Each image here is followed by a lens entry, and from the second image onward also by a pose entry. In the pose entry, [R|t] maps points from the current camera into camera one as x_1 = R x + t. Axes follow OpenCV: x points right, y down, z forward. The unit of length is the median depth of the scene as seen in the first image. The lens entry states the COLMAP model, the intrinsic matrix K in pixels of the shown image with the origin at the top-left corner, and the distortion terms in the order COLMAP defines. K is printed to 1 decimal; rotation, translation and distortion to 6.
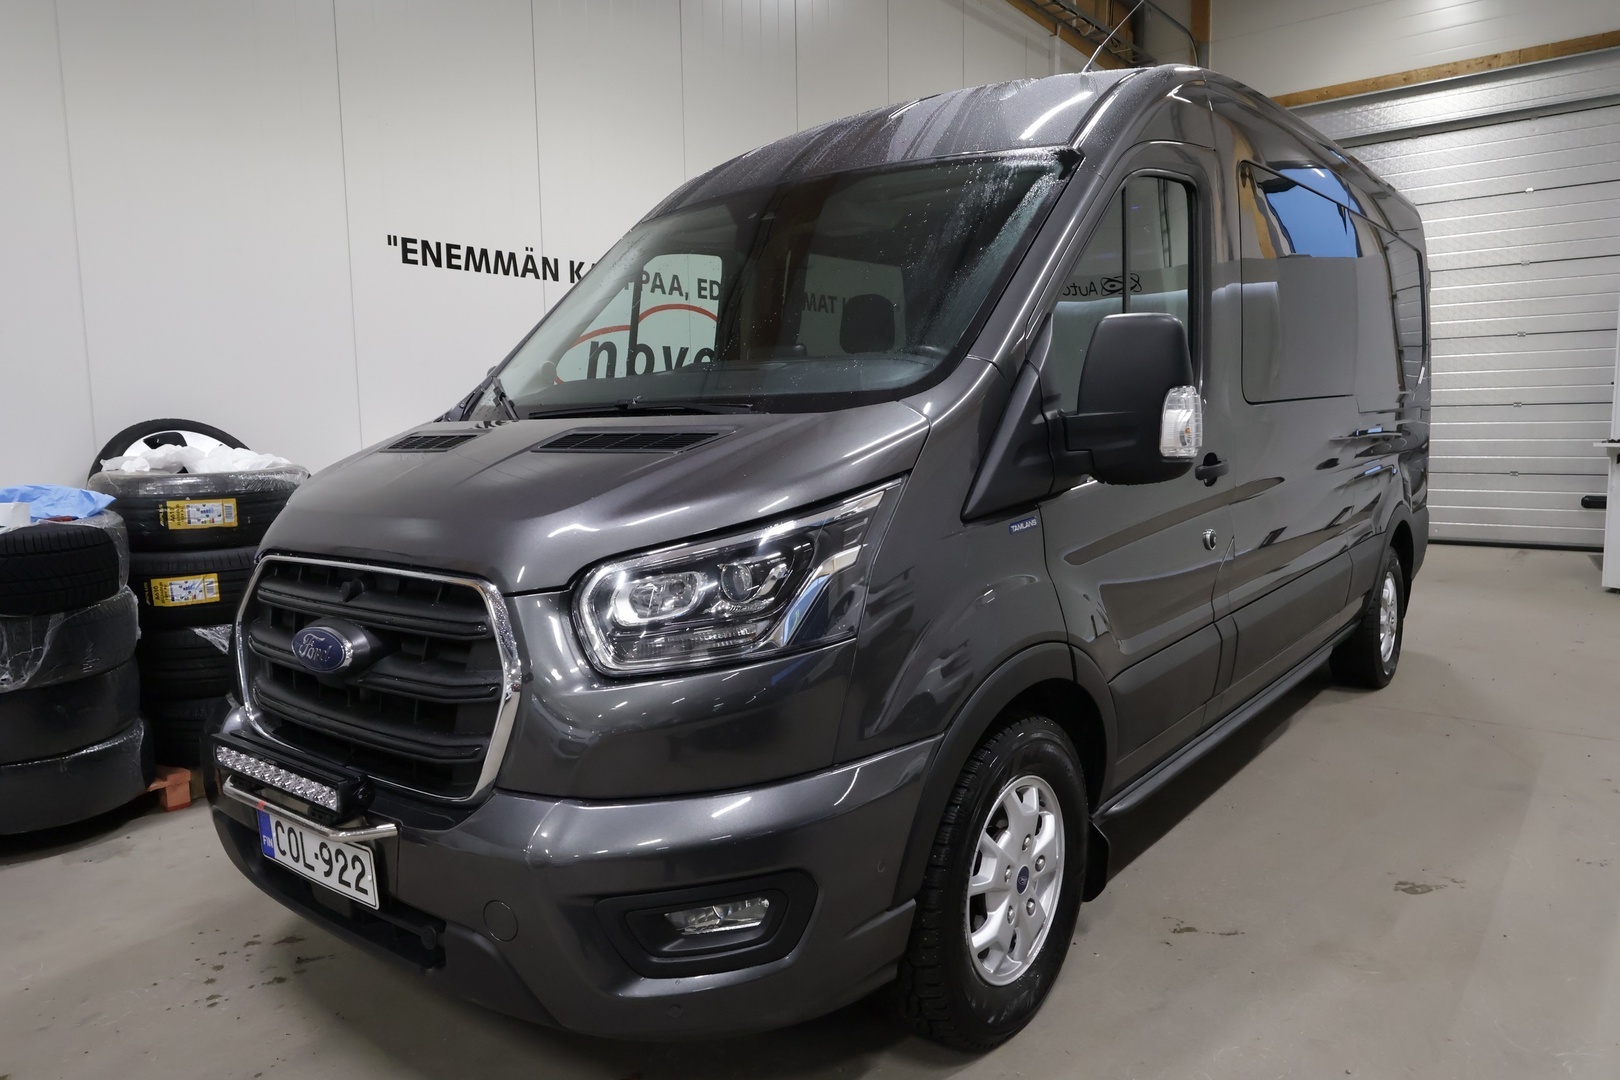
lens RADIAL K [[1093.6, 0, 810.7], [0, 1093.6, 542.2], [0, 0, 1]] dist [0.001222, 0.003463]
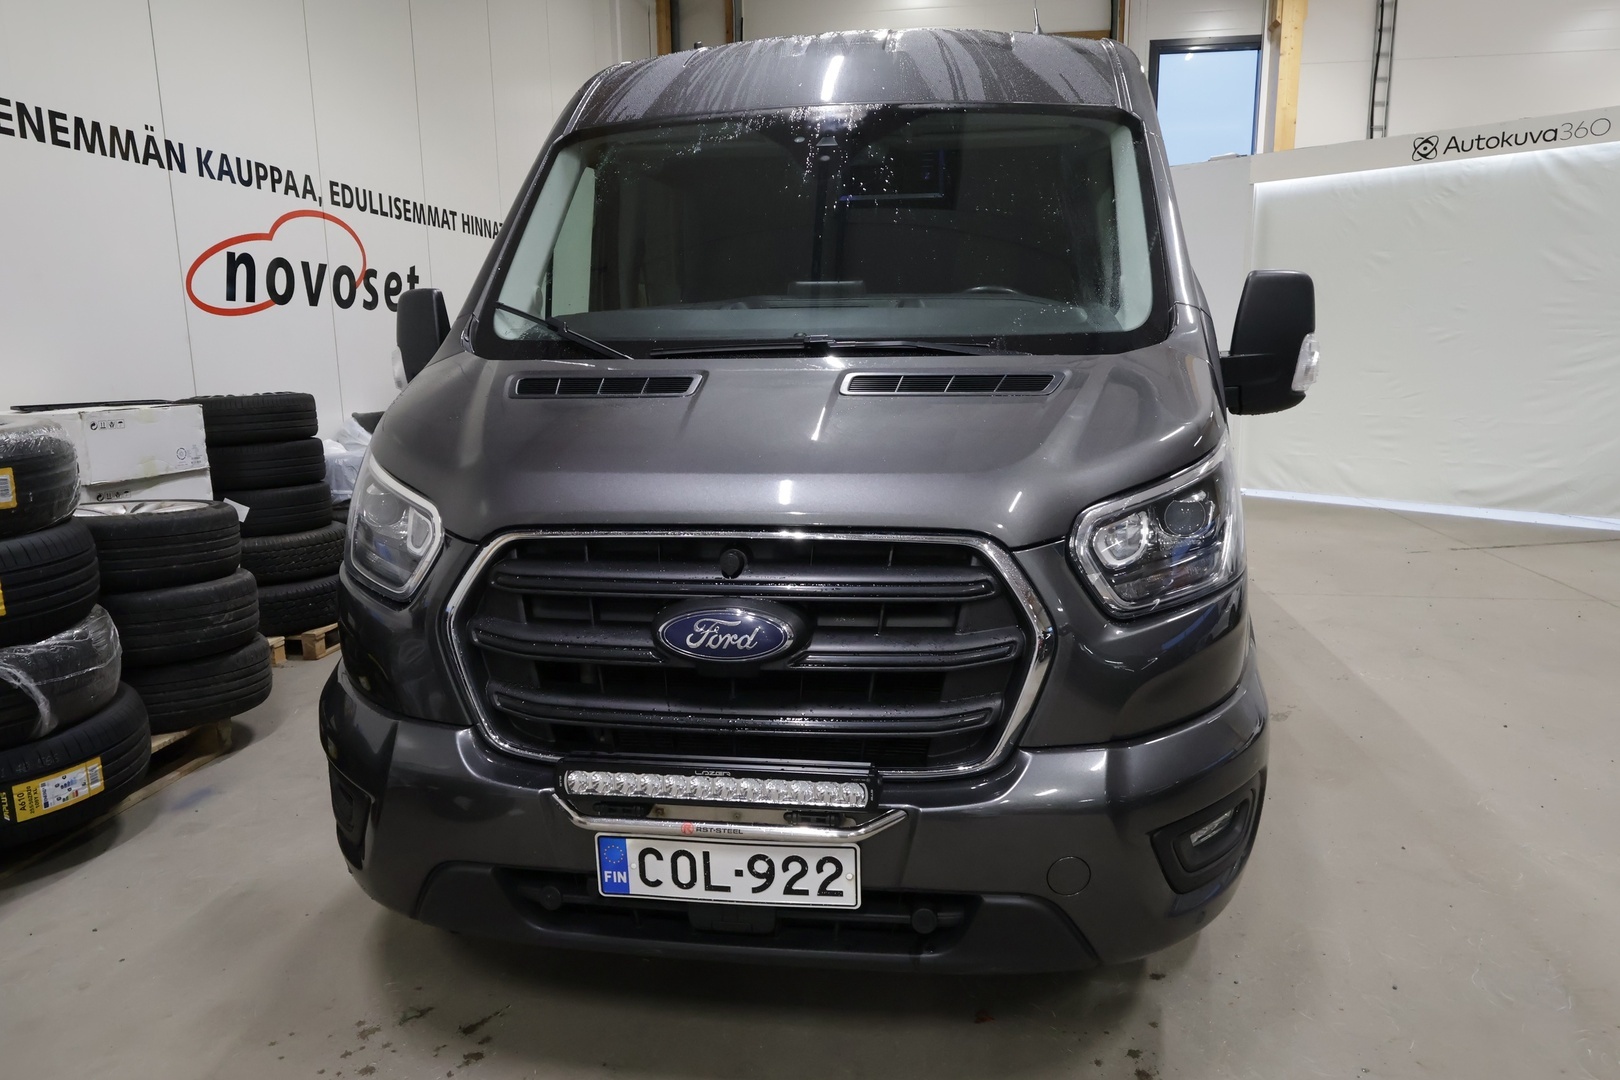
lens RADIAL K [[1093.6, 0, 816.0], [0, 1093.6, 539.1], [0, 0, 1]] dist [0.001222, 0.003463]
pose [[0.857088, -0.086691, 0.507824, -0.278530], [0.054101, 0.995435, 0.078621, -0.013546], [-0.512322, -0.039911, 0.857866, 0.082099]]
